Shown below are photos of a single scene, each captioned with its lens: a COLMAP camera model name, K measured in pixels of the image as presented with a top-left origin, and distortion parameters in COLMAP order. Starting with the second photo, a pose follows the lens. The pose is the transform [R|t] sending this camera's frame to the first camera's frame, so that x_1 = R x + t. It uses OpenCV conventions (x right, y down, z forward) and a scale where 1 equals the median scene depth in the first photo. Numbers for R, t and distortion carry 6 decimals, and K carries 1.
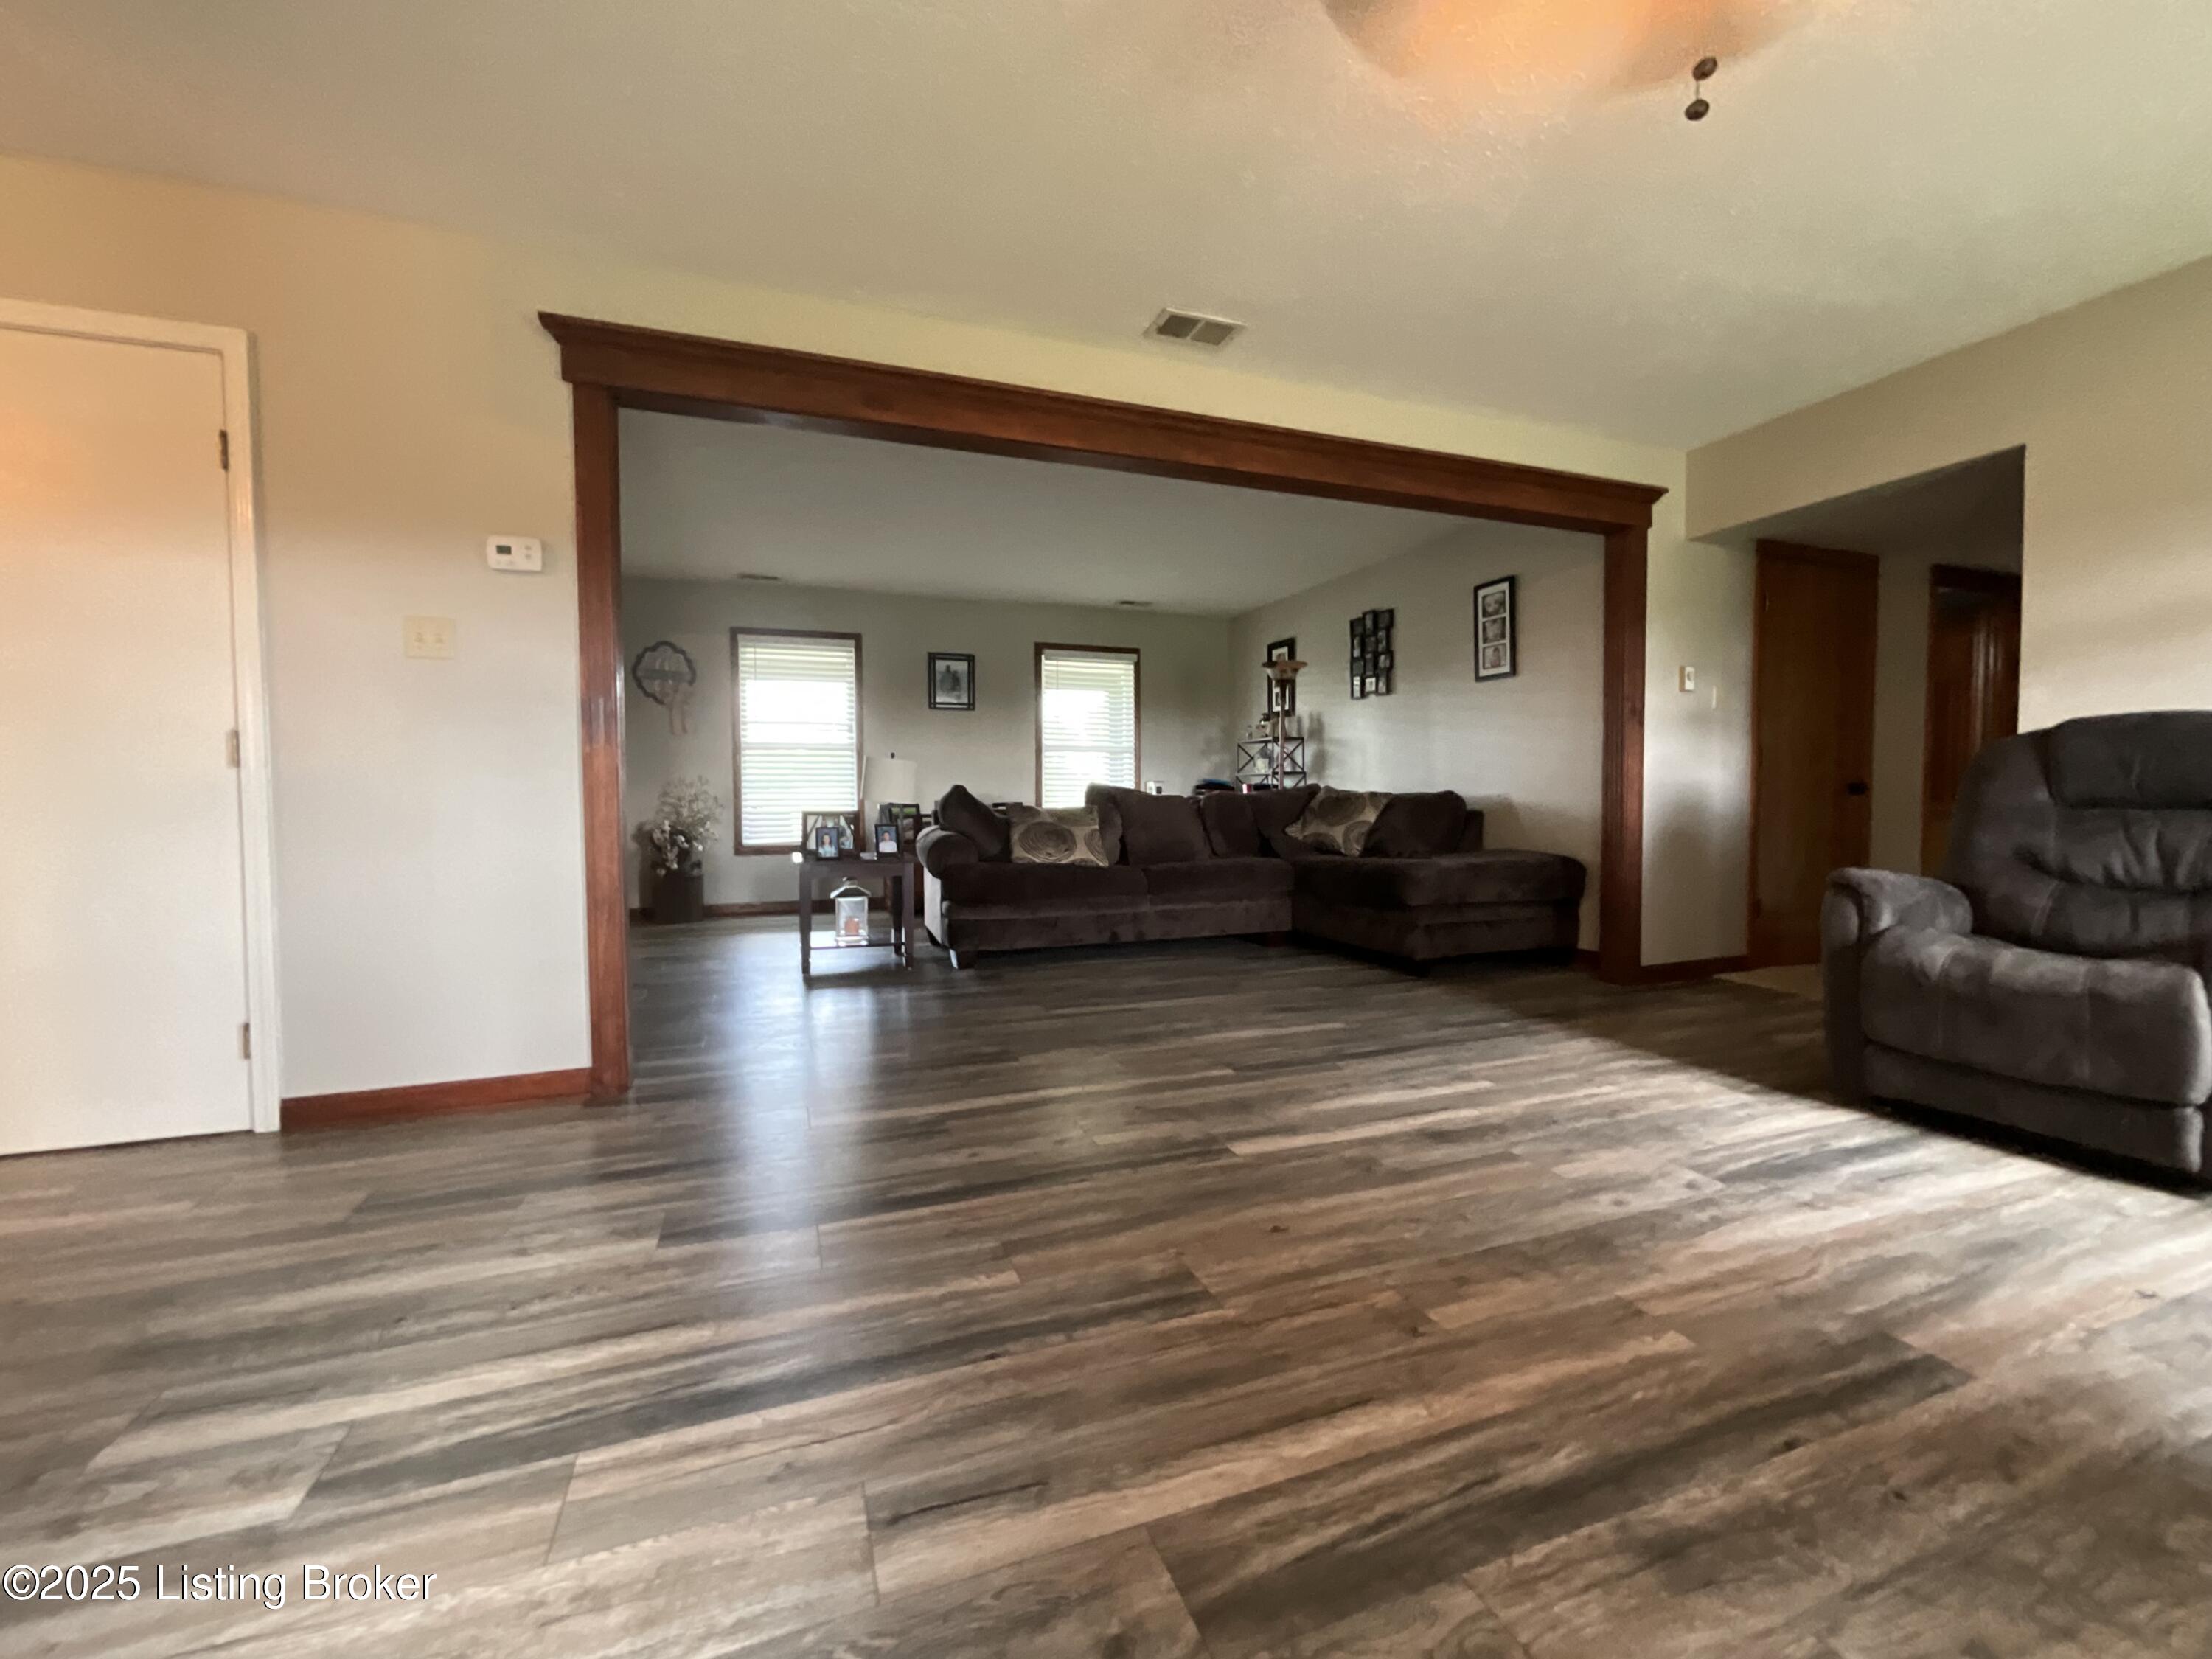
lens RADIAL K [[905.4, 0, 1123.5], [0, 905.4, 823.3], [0, 0, 1]] dist [0.012353, -0.000312]
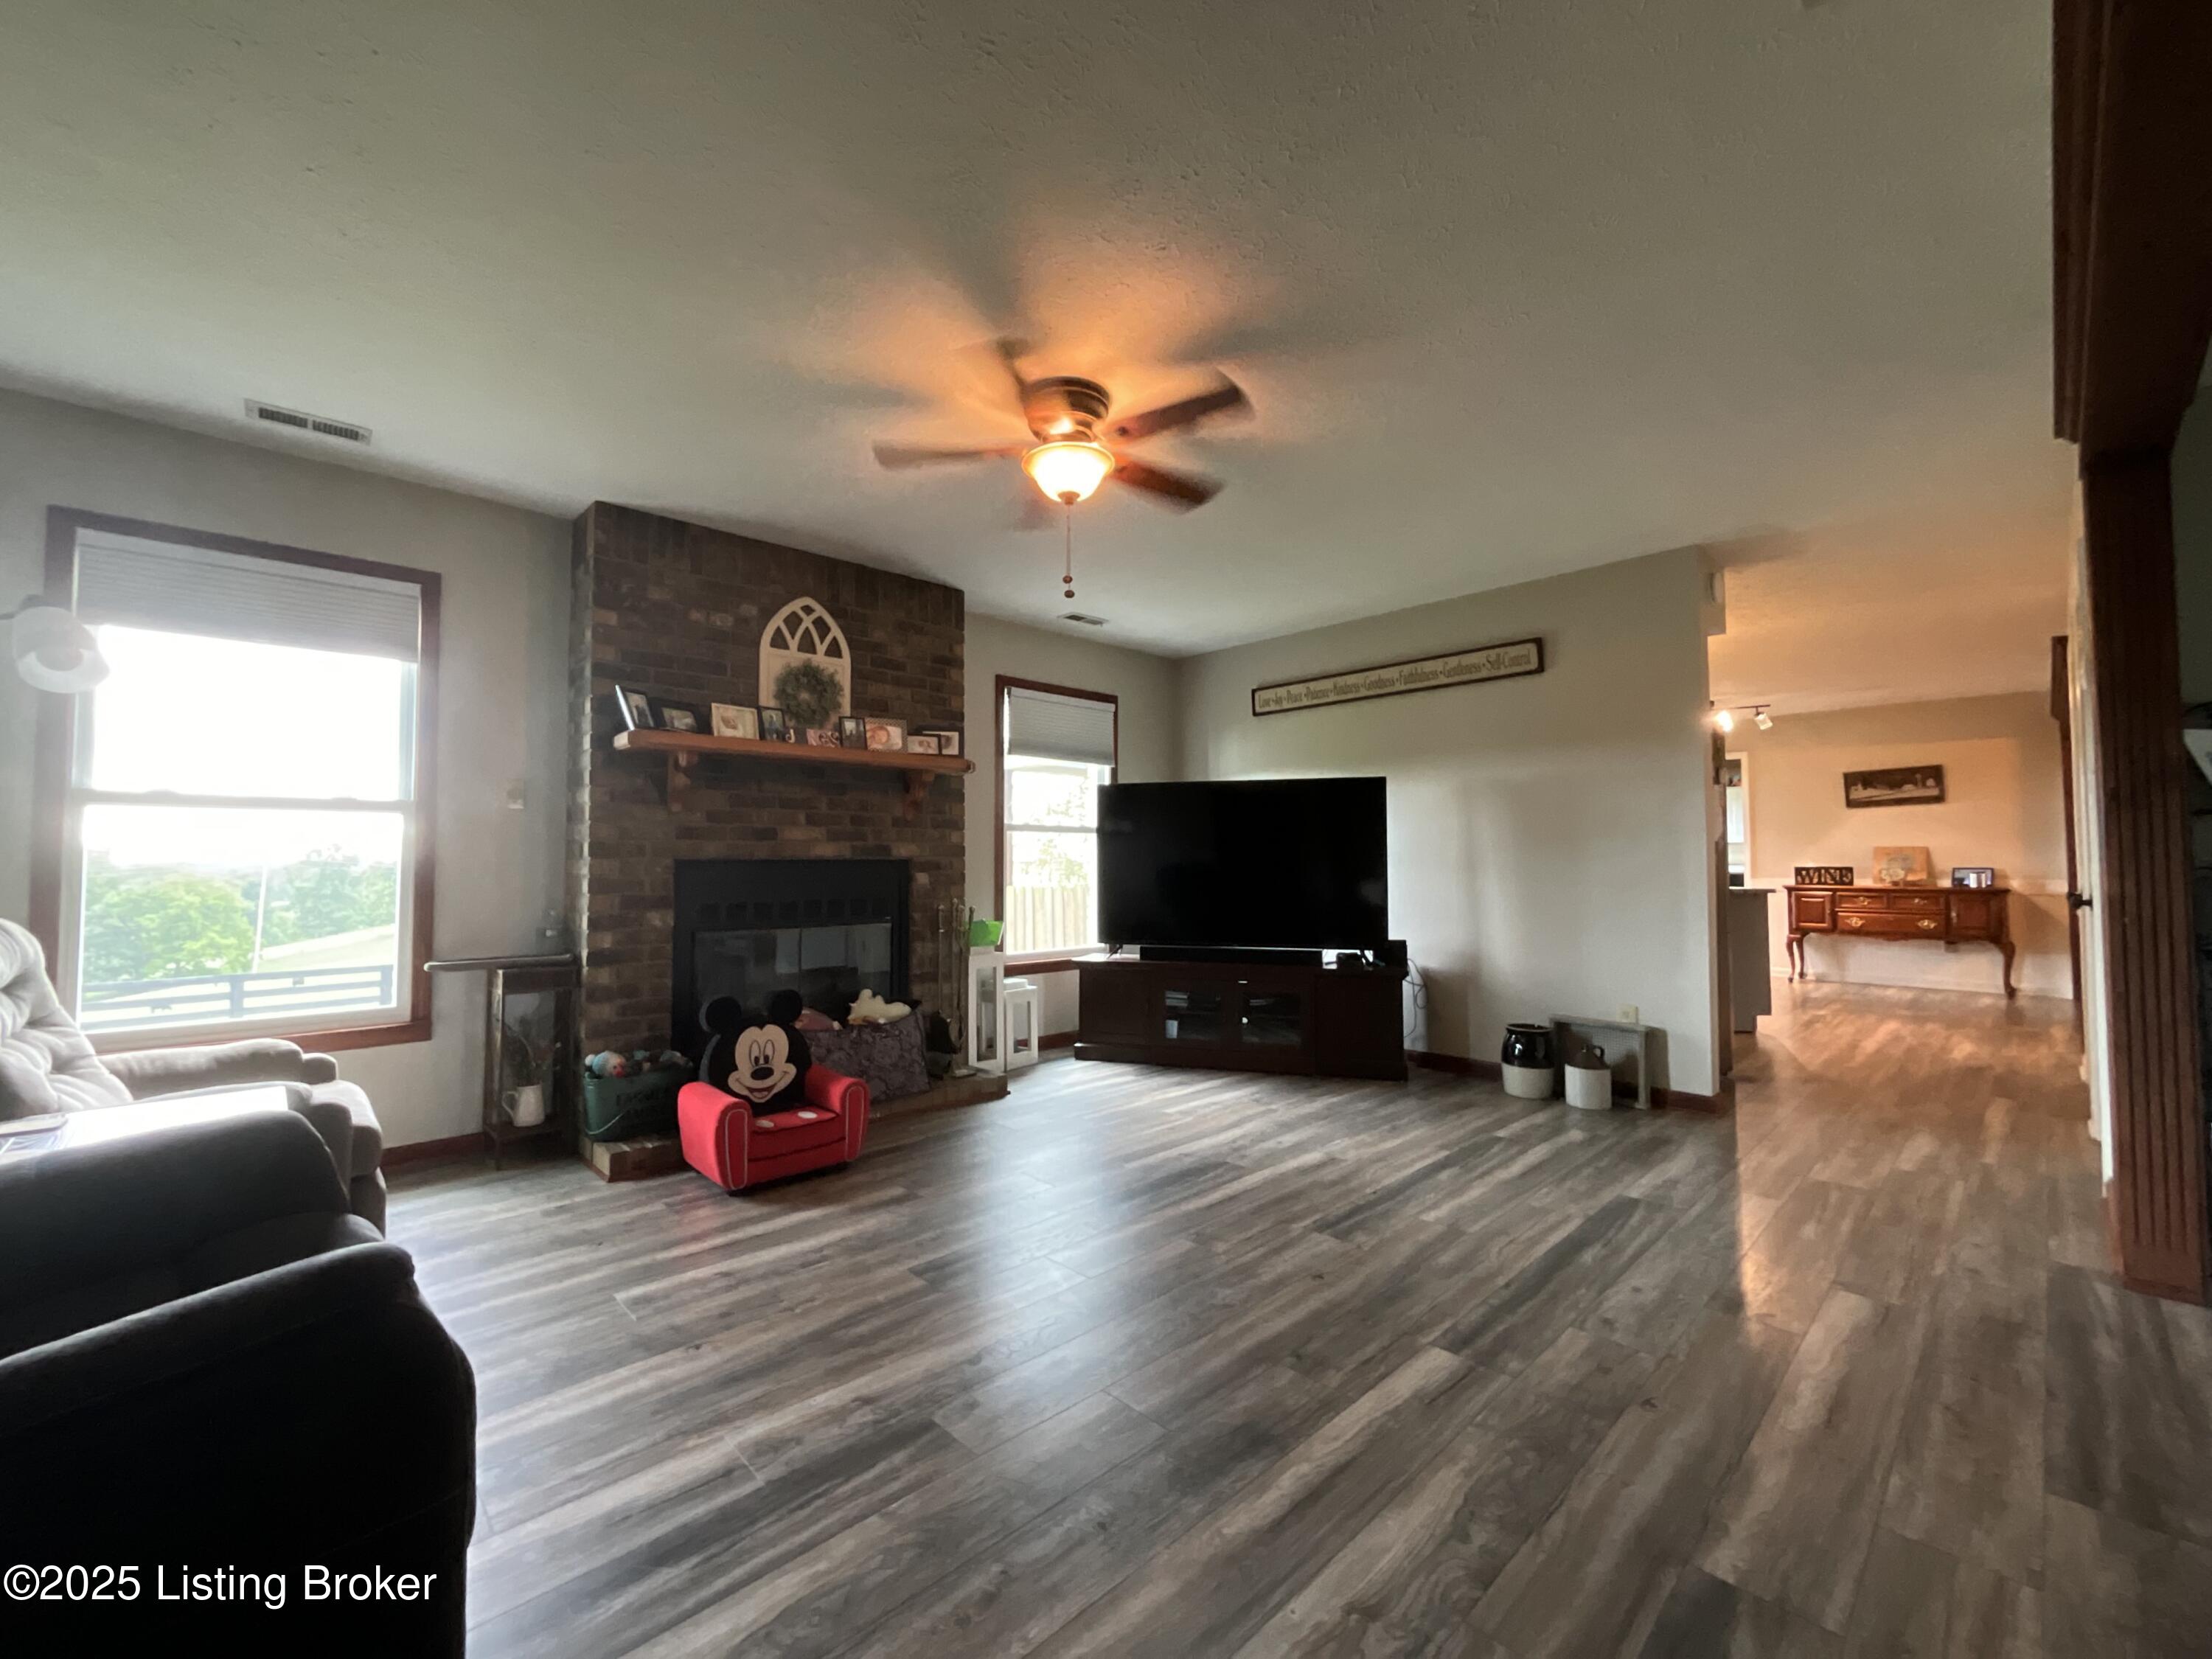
lens RADIAL K [[905.4, 0, 1114.9], [0, 905.4, 834.4], [0, 0, 1]] dist [0.012353, -0.000312]
pose [[-0.920015, -0.008211, -0.391798, 1.004750], [-0.008232, 0.999965, -0.001627, -0.178723], [0.391797, 0.001728, -0.920050, 2.208117]]
